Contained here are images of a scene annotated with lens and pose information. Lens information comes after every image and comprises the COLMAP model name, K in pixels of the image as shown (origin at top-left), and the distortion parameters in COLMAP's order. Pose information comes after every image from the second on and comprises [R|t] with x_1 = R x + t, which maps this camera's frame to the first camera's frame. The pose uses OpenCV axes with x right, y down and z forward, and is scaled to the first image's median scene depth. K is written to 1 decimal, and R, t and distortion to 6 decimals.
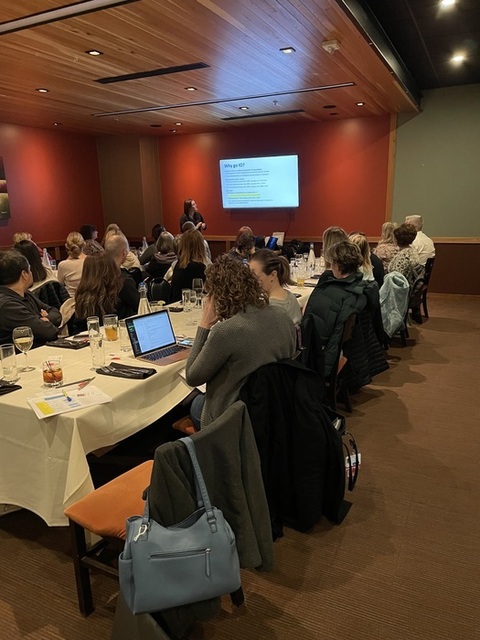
lens RADIAL K [[493.5, 0, 240.0], [0, 493.5, 320.0], [0, 0, 1]] dist [-0.001481, -0.000756]
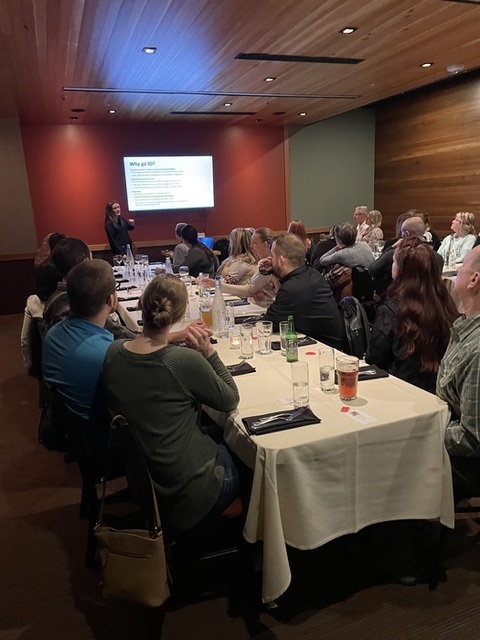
lens RADIAL K [[493.5, 0, 240.0], [0, 493.5, 320.0], [0, 0, 1]] dist [-0.001481, -0.000756]
pose [[0.716666, -0.168230, 0.676822, -0.560637], [0.188133, 0.981128, 0.044660, -0.035232], [-0.671562, 0.095326, 0.734791, 0.233530]]
